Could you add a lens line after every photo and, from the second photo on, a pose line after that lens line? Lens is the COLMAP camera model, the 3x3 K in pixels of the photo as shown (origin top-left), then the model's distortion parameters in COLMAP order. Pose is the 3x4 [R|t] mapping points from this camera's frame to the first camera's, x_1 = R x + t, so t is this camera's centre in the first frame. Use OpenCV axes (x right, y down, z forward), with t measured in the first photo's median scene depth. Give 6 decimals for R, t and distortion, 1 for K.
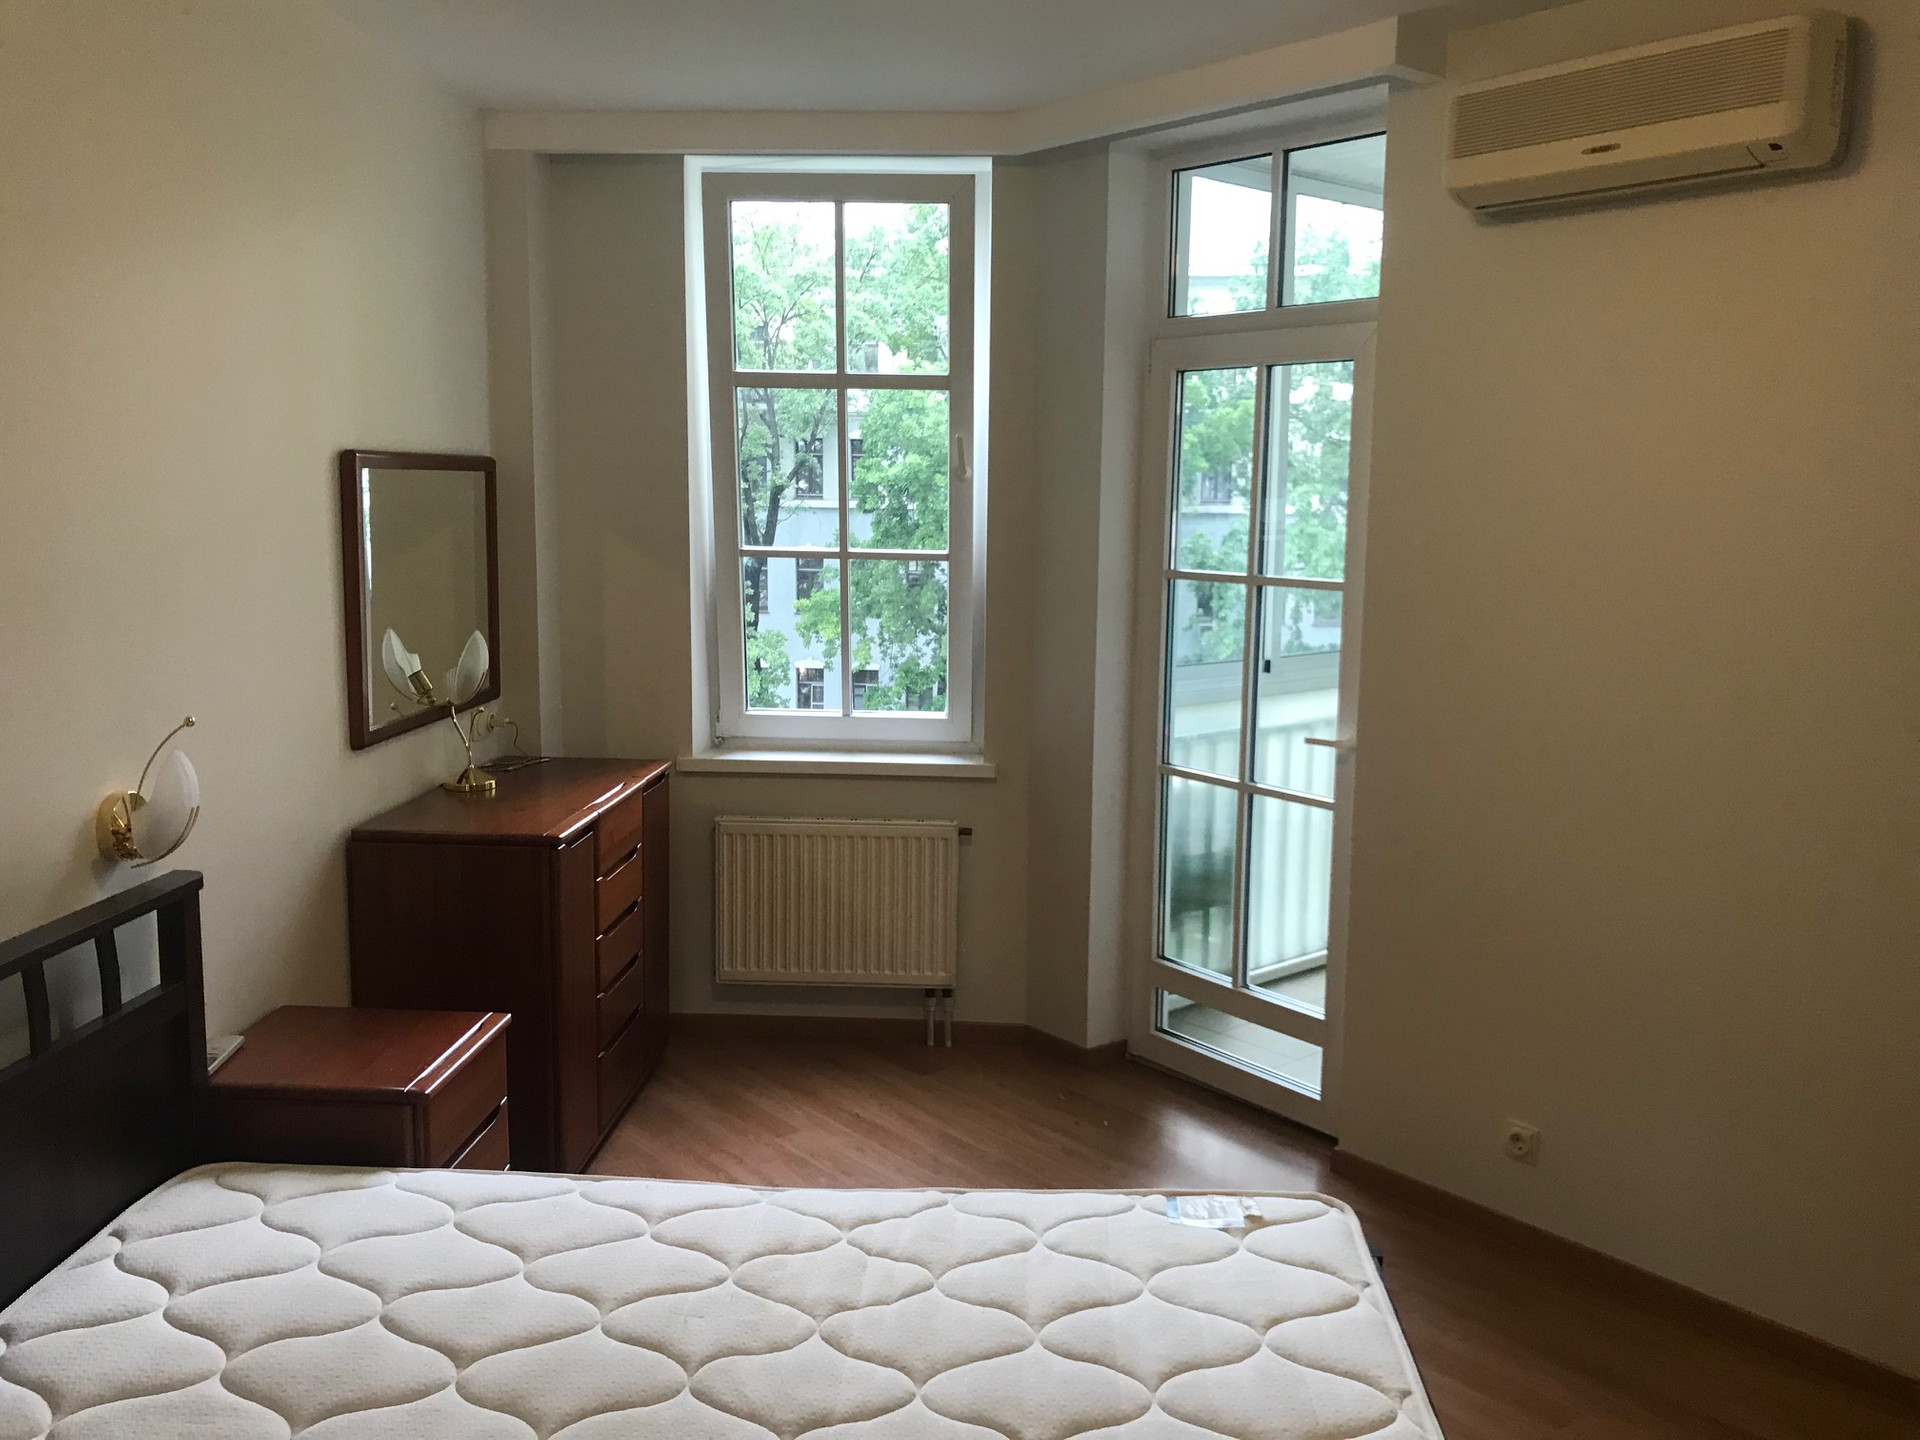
lens RADIAL K [[1593.2, 0, 960.0], [0, 1593.2, 720.0], [0, 0, 1]] dist [0.003360, -0.005070]
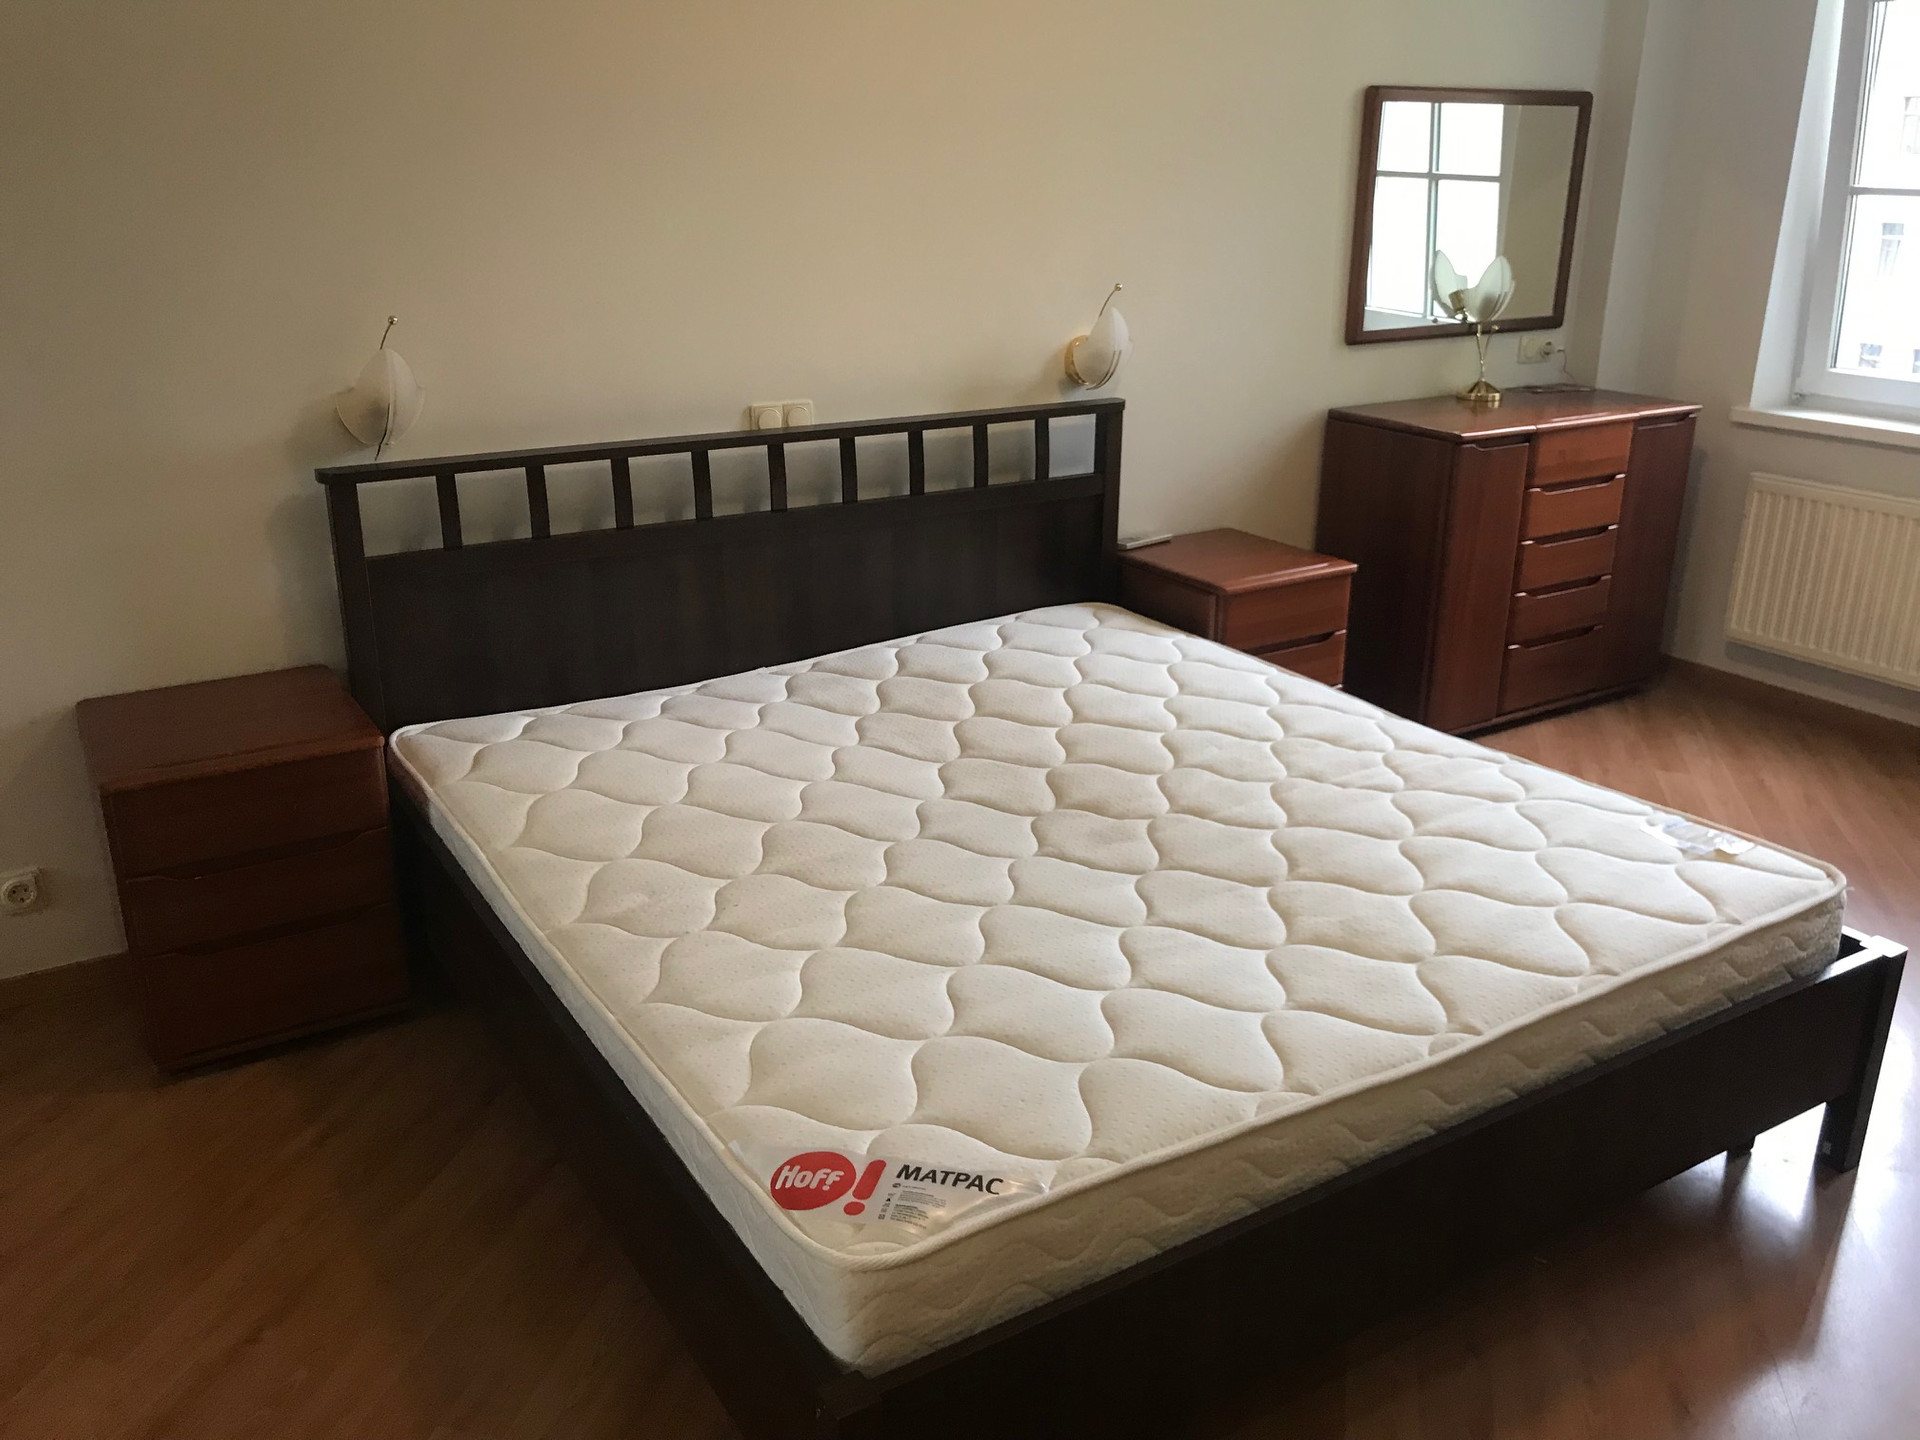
lens RADIAL K [[1600.4, 0, 960.0], [0, 1600.4, 720.0], [0, 0, 1]] dist [-0.005562, -0.008511]
pose [[0.599523, 0.271322, -0.752965, 0.460390], [-0.115035, 0.960229, 0.254414, 0.017883], [0.792047, -0.065910, 0.606891, -0.004920]]
